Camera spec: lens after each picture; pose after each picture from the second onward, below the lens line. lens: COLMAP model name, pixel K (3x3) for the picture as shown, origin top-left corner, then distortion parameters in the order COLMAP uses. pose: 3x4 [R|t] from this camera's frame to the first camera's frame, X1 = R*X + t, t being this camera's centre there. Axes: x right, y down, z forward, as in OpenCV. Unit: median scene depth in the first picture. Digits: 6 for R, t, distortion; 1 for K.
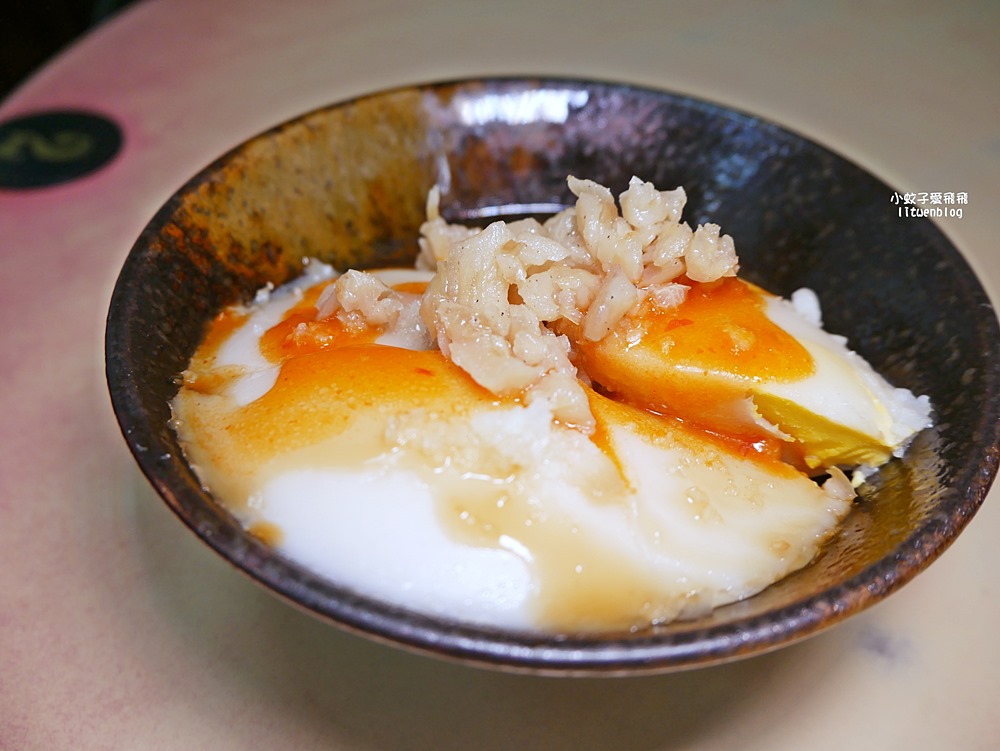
lens RADIAL K [[830.5, 0, 500.0], [0, 830.5, 375.5], [0, 0, 1]] dist [-0.046217, 0.026069]
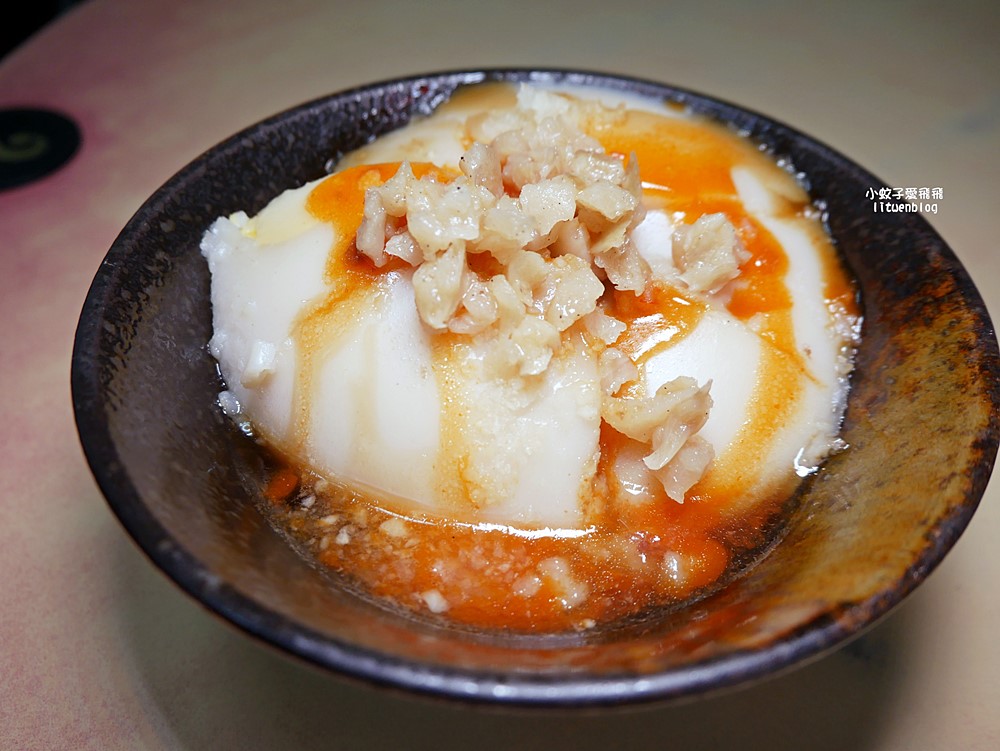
lens RADIAL K [[830.5, 0, 500.0], [0, 830.5, 375.5], [0, 0, 1]] dist [-0.046217, 0.026069]
pose [[-0.991352, 0.084984, -0.099991, 0.196300], [-0.104183, -0.046403, 0.993475, -1.025206], [0.079790, 0.995301, 0.054855, 0.988655]]
